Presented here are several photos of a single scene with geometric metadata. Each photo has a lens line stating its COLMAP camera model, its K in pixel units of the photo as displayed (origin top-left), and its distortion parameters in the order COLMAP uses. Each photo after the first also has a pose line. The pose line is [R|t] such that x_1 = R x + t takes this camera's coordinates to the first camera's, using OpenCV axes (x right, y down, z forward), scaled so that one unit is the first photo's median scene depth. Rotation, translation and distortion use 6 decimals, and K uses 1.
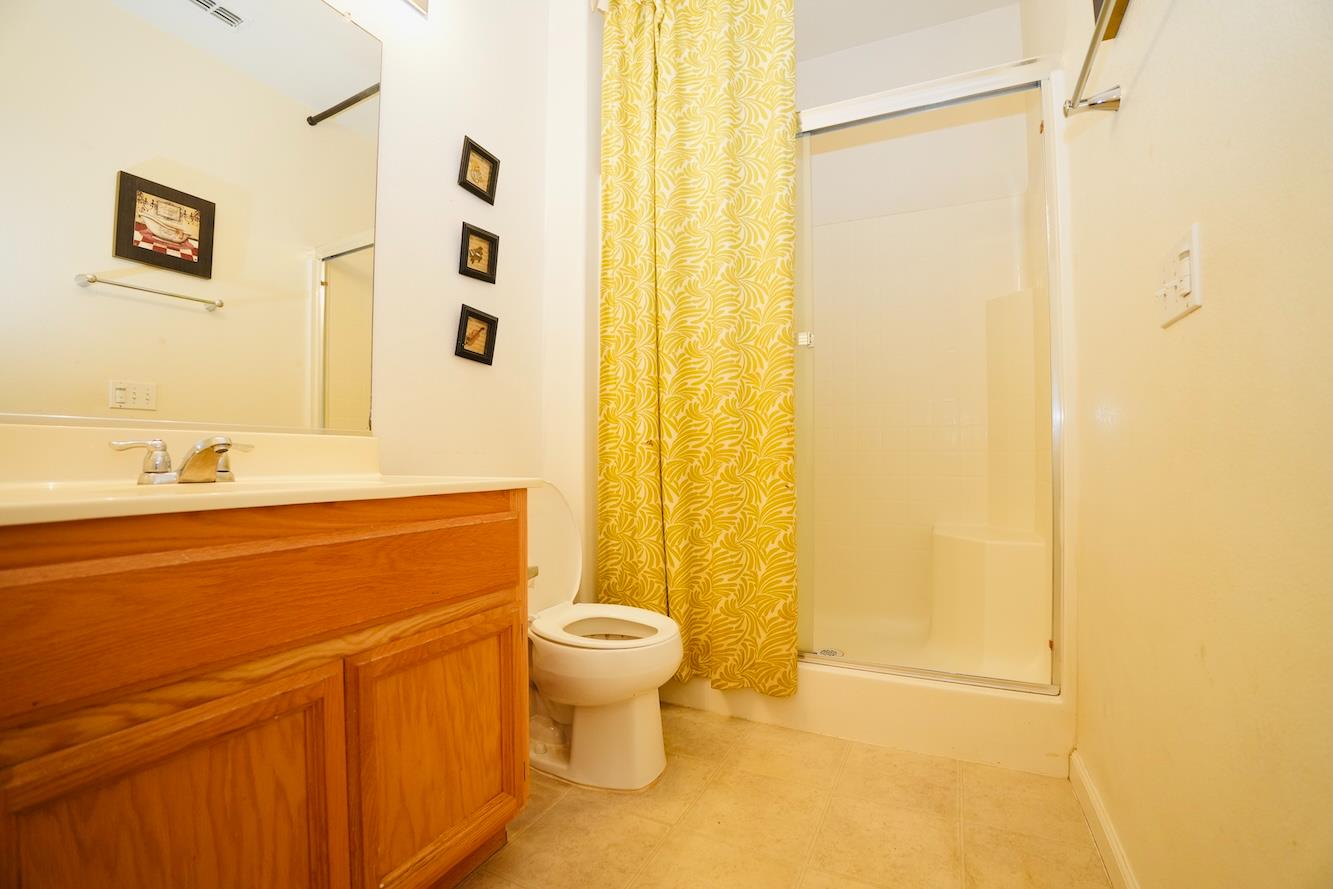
lens RADIAL K [[580.2, 0, 666.5], [0, 580.2, 444.5], [0, 0, 1]] dist [-0.062016, 0.012385]
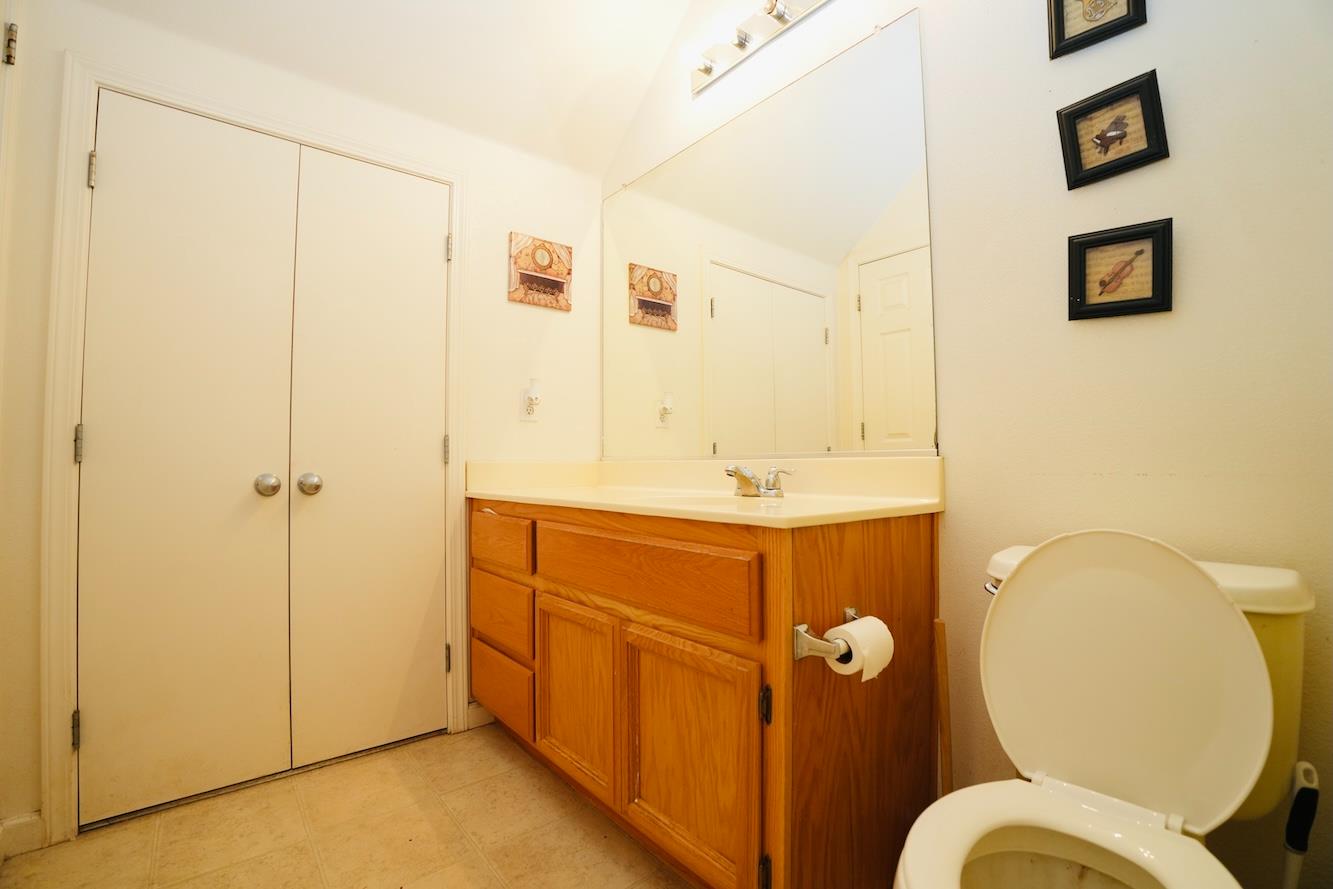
lens RADIAL K [[580.2, 0, 666.5], [0, 580.2, 444.5], [0, 0, 1]] dist [-0.062016, 0.012385]
pose [[-0.407200, -0.030361, -0.912834, 0.655665], [0.026516, 0.998633, -0.045043, -0.005863], [0.912954, -0.042546, -0.405838, 1.467437]]
